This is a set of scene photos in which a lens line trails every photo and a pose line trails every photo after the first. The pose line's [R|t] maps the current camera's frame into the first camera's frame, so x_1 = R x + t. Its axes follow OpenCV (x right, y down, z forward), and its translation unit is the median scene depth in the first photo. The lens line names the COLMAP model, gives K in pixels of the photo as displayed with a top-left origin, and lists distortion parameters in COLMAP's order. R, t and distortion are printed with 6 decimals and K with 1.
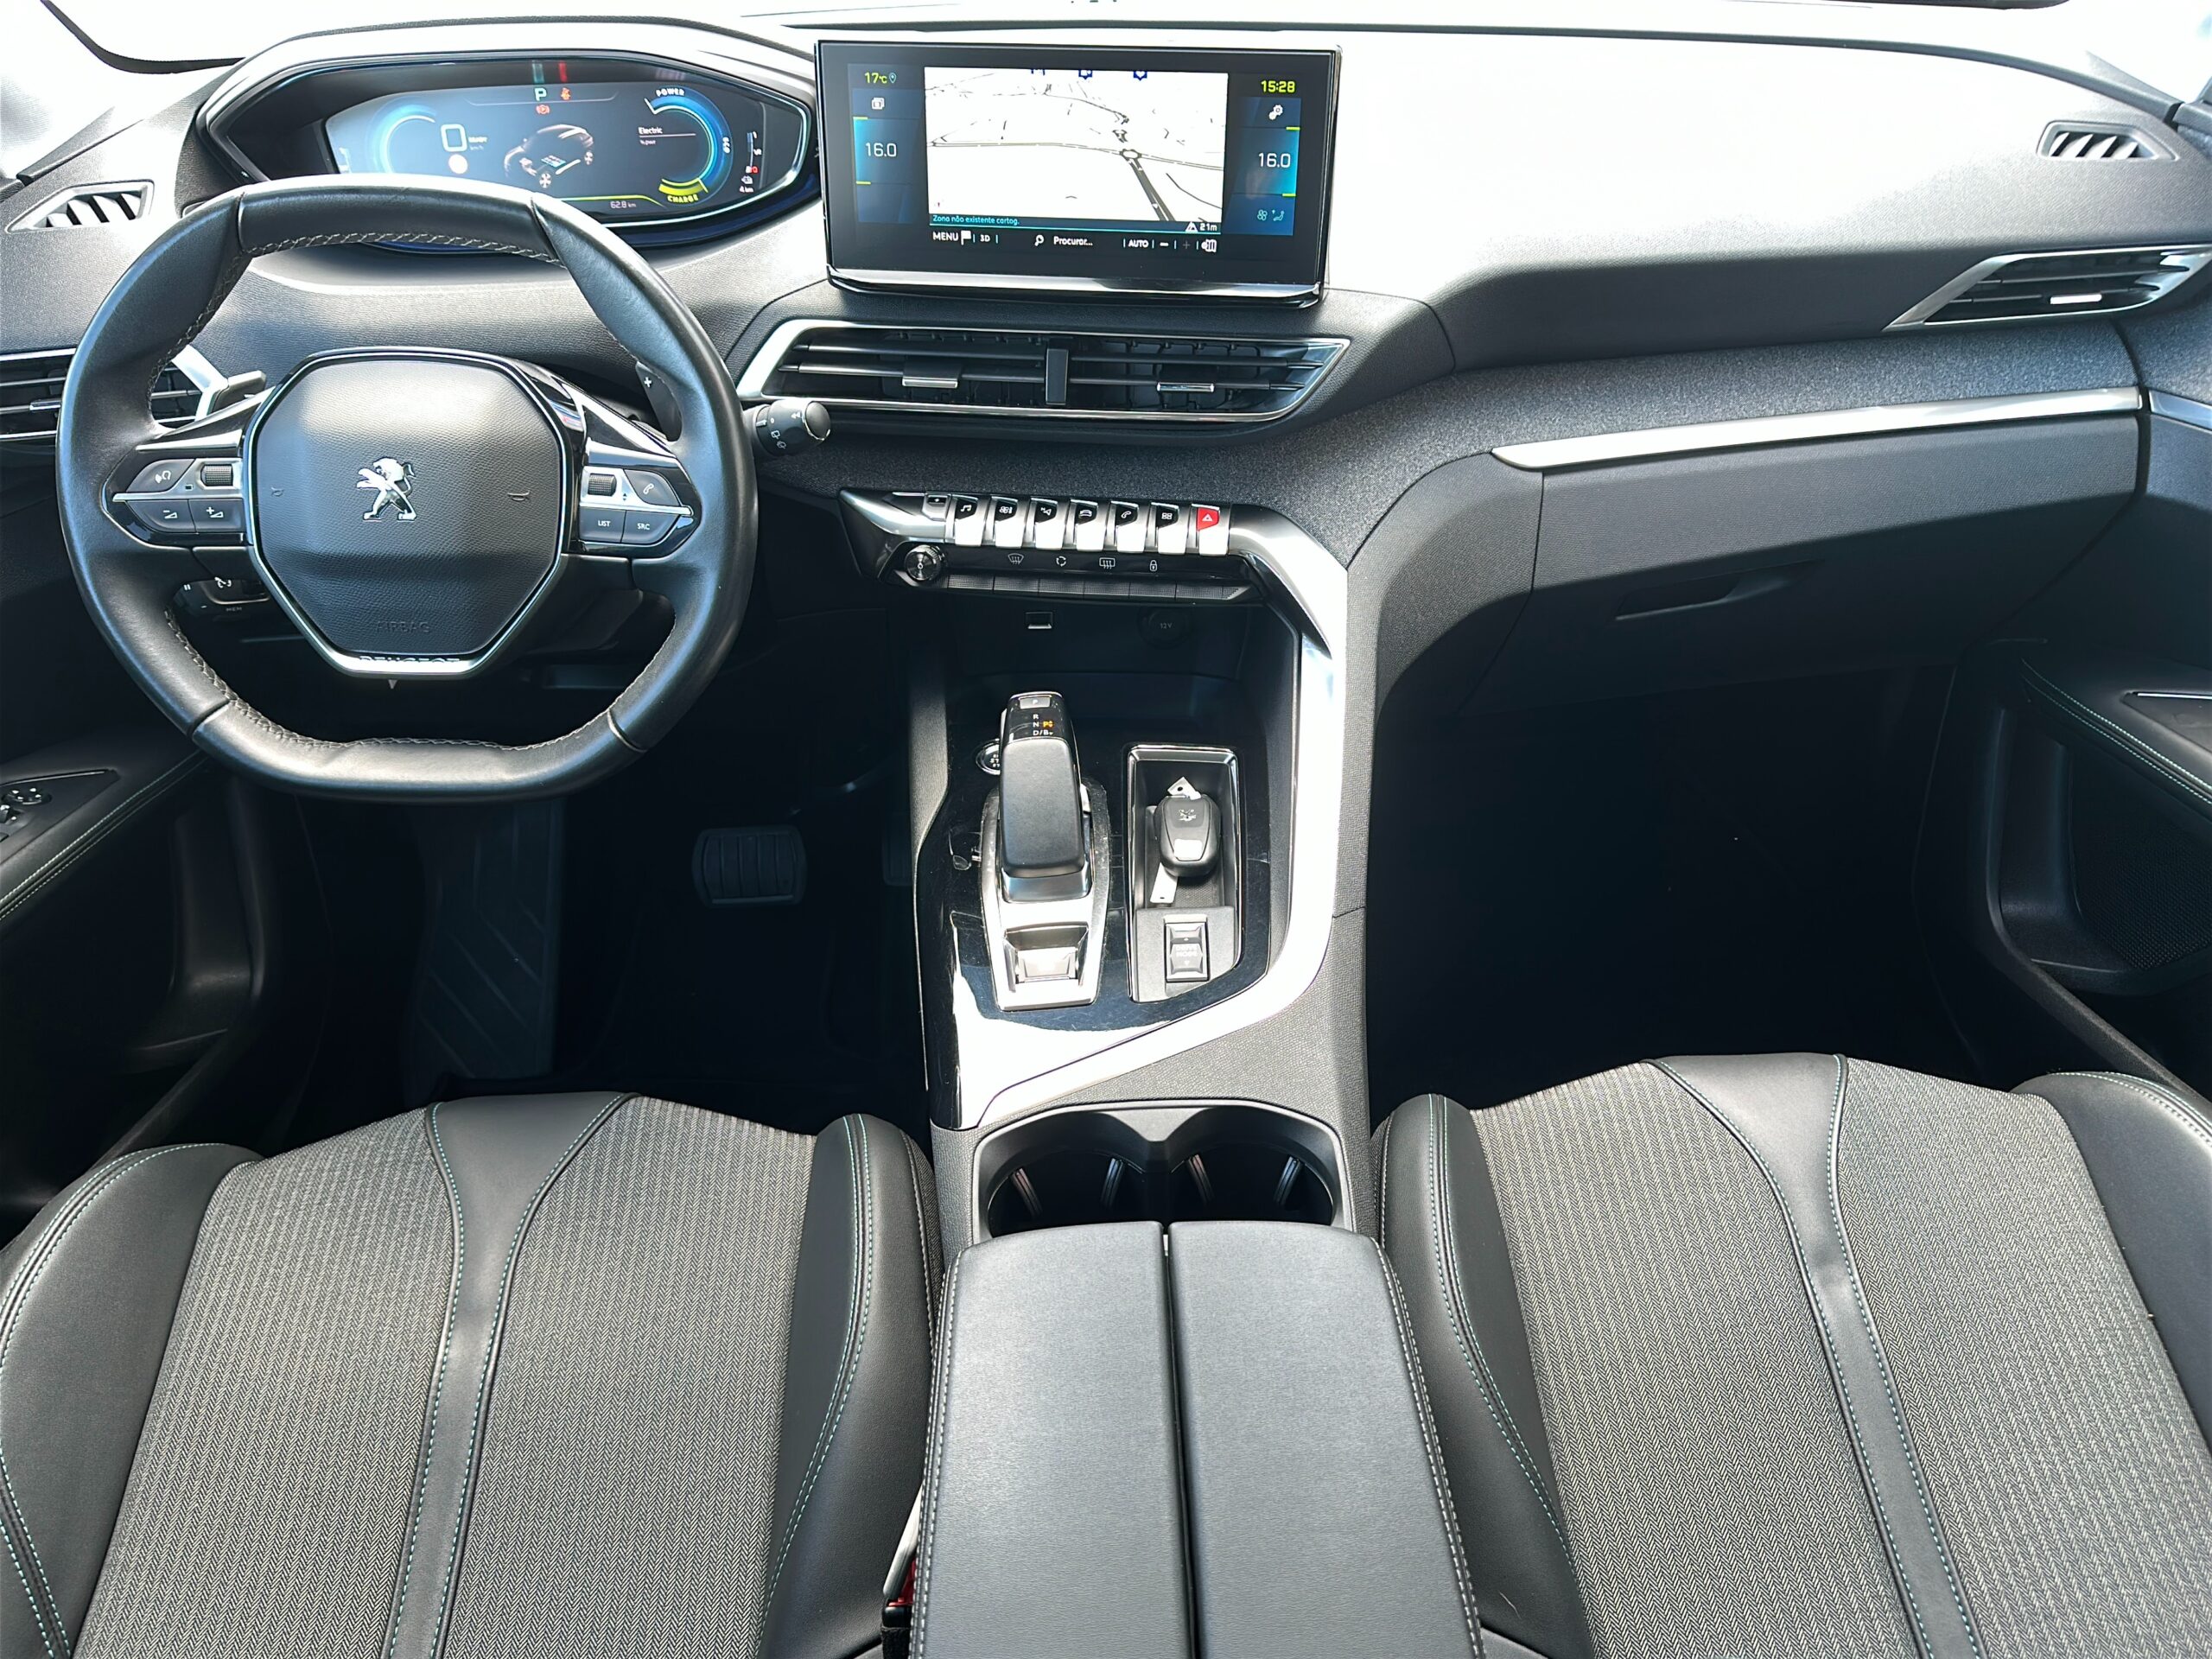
lens RADIAL K [[1650.1, 0, 1106.0], [0, 1650.1, 829.5], [0, 0, 1]] dist [0.001018, -0.002139]
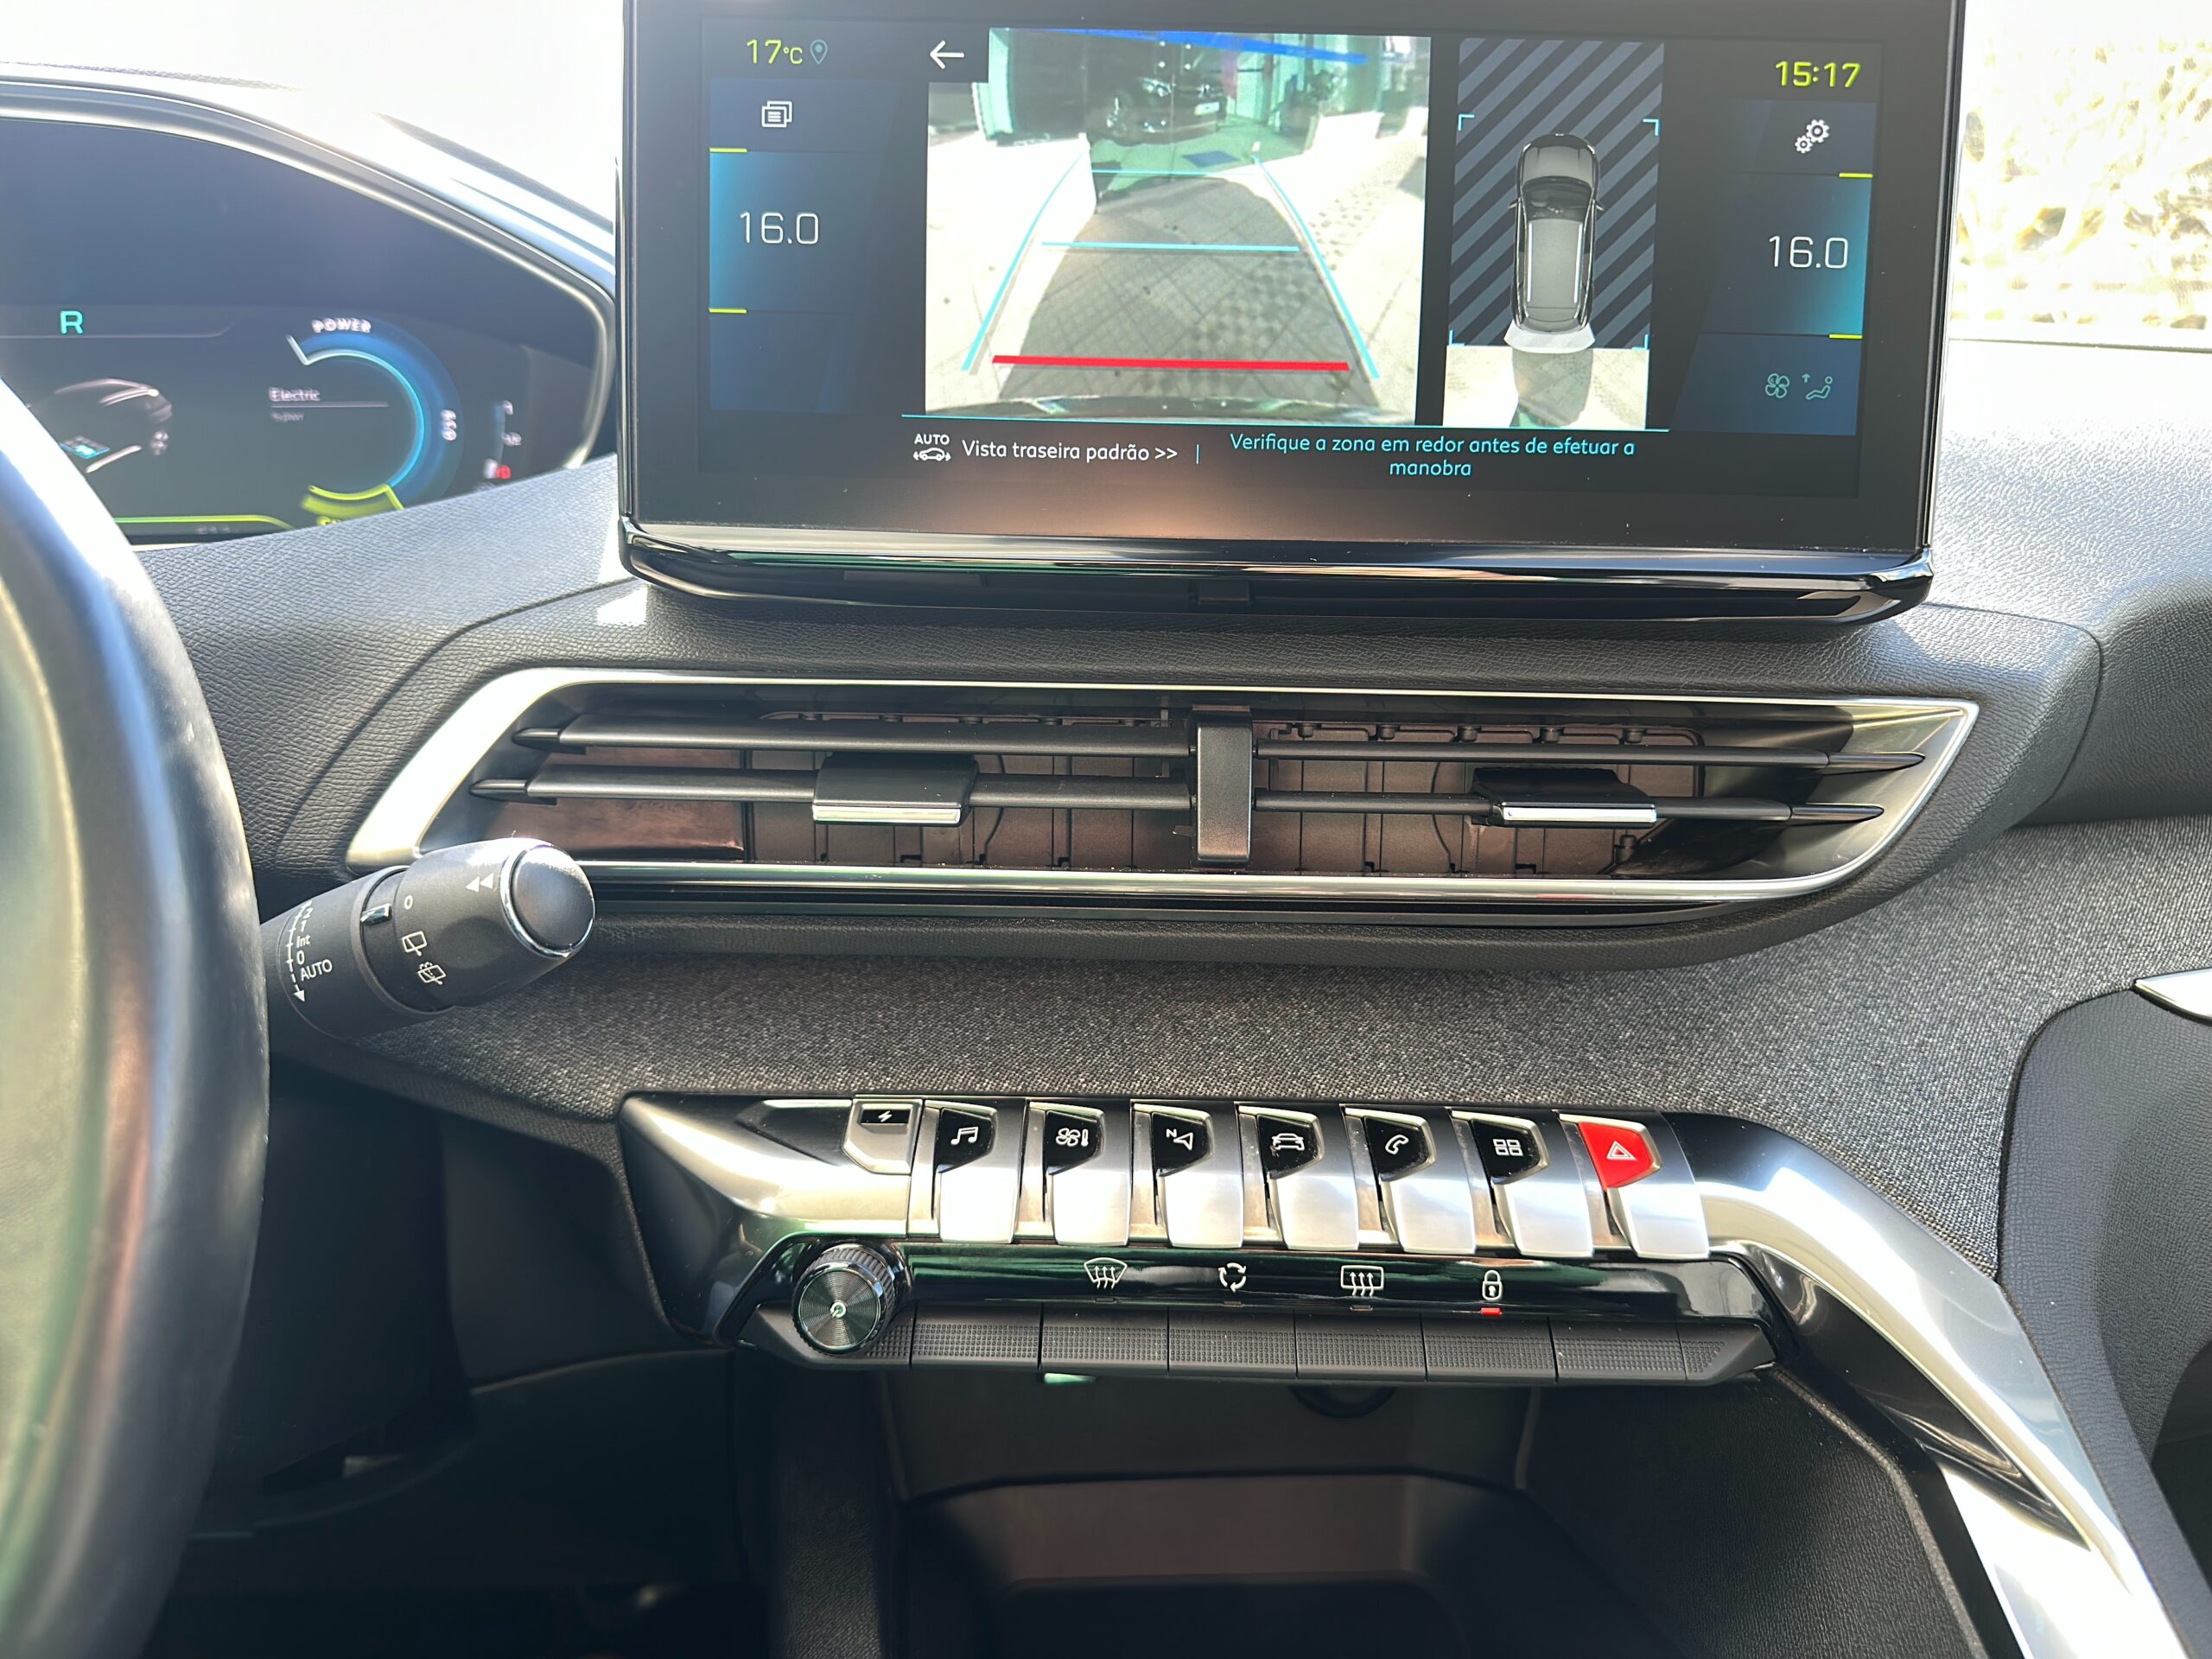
lens RADIAL K [[1530.0, 0, 1169.2], [0, 1530.0, 824.7], [0, 0, 1]] dist [0.055388, -0.065860]
pose [[0.988444, 0.003528, 0.151547, -0.093059], [0.048520, 0.939771, -0.338342, -0.142336], [-0.143614, 0.341785, 0.928740, 0.648168]]
